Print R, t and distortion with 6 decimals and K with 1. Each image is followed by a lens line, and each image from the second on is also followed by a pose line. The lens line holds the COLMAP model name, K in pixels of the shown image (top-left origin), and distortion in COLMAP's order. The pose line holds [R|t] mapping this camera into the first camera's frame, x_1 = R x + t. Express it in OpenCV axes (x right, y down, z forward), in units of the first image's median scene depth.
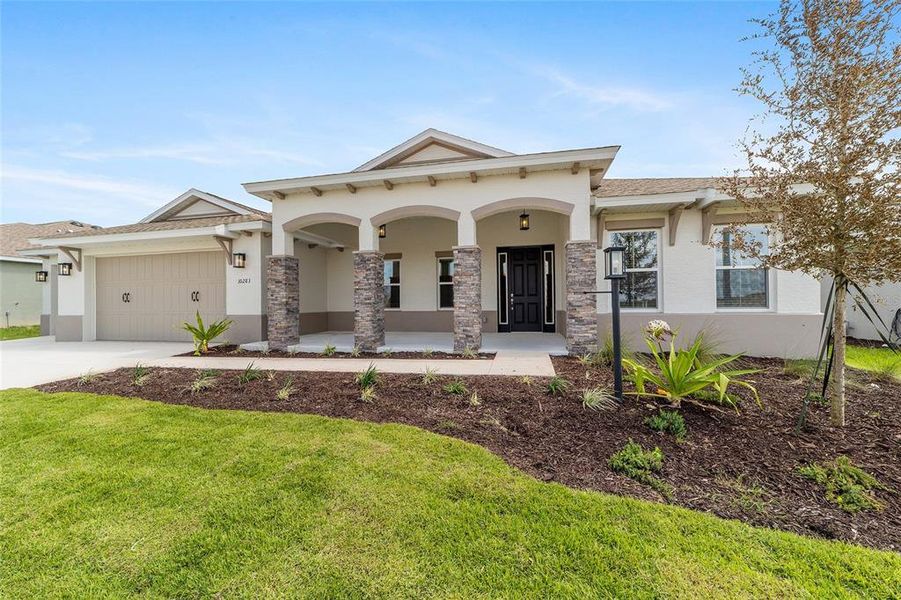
lens RADIAL K [[347.5, 0, 450.0], [0, 347.5, 300.5], [0, 0, 1]] dist [-0.001804, 0.000074]
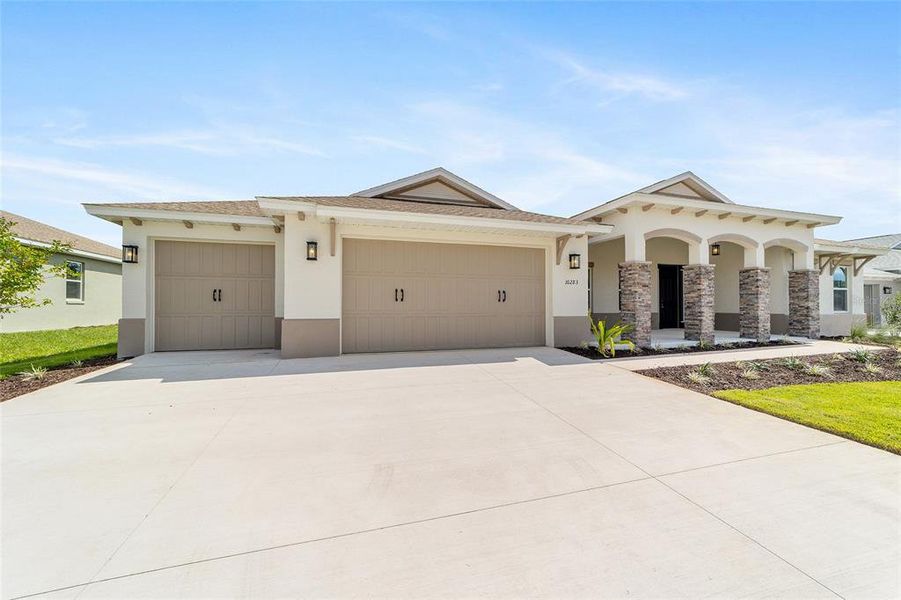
lens RADIAL K [[345.3, 0, 449.9], [0, 345.3, 304.4], [0, 0, 1]] dist [-0.006020, 0.000357]
pose [[0.867808, 0.012860, 0.496734, -1.659243], [-0.013414, 0.999907, -0.002452, 0.017224], [-0.496719, -0.004536, 0.867899, 0.381174]]
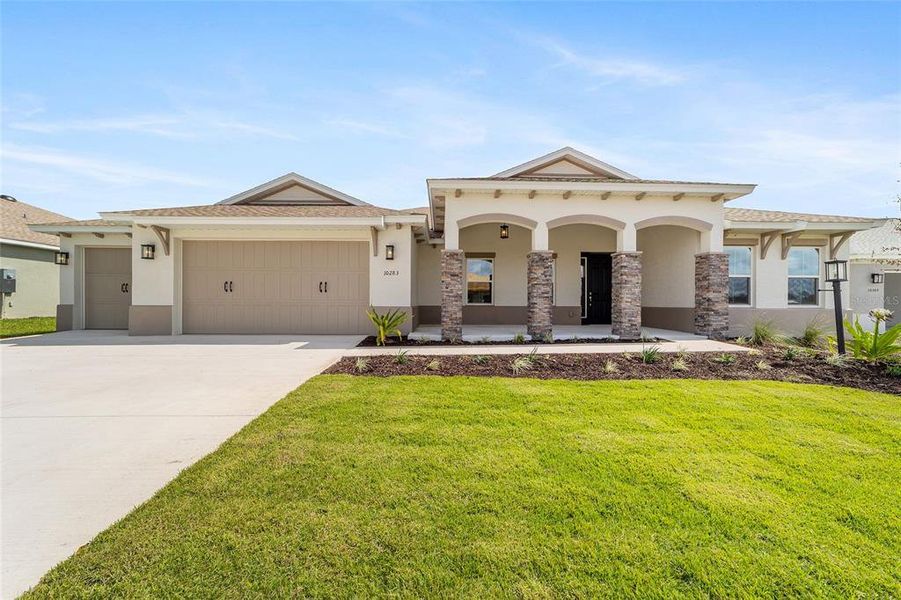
lens RADIAL K [[345.3, 0, 449.9], [0, 345.3, 304.4], [0, 0, 1]] dist [-0.006020, 0.000357]
pose [[0.969284, 0.014983, 0.245486, -0.807997], [-0.017493, 0.999815, 0.008047, 0.029004], [-0.245320, -0.012095, 0.969367, -0.021128]]
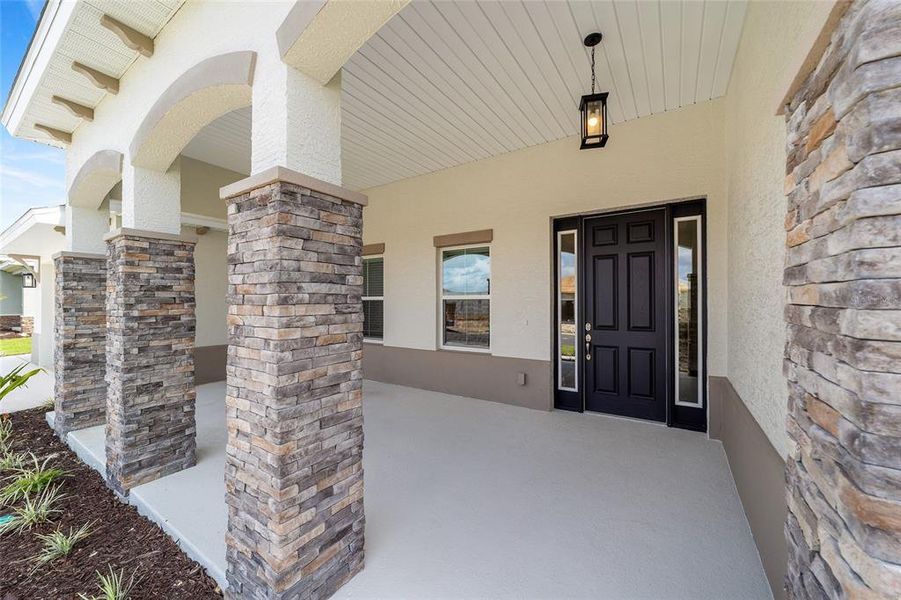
lens RADIAL K [[341.3, 0, 450.5], [0, 341.3, 300.0], [0, 0, 1]] dist [-0.002235, 0.000239]
pose [[0.937438, 0.006625, -0.348090, 0.235120], [-0.005812, 0.999977, 0.003381, -0.069867], [0.348104, -0.001146, 0.937455, 0.768069]]
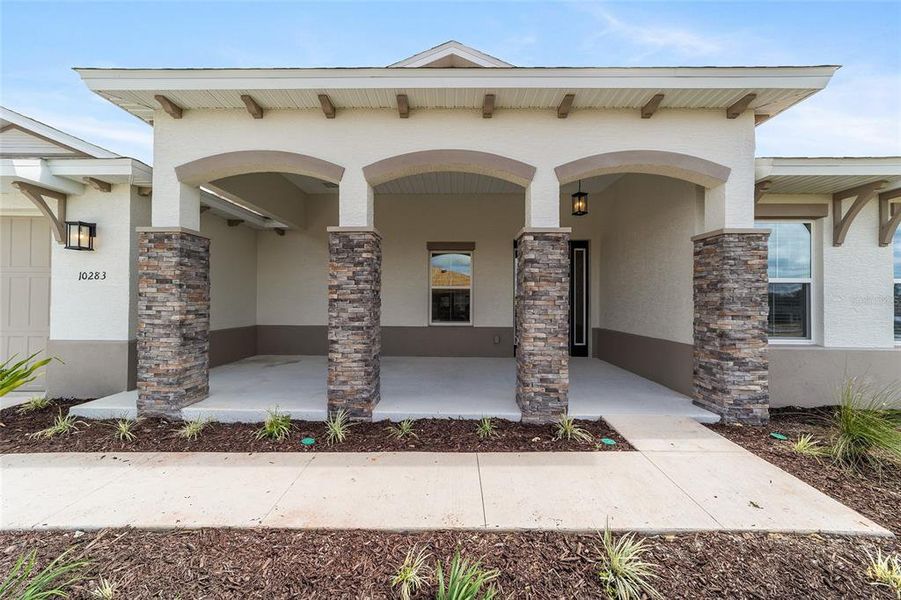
lens RADIAL K [[341.3, 0, 450.5], [0, 341.3, 300.0], [0, 0, 1]] dist [-0.002235, 0.000239]
pose [[0.977832, 0.018566, 0.208564, -0.203535], [-0.018946, 0.999820, -0.000175, -0.035791], [-0.208530, -0.003781, 0.978009, 0.459480]]
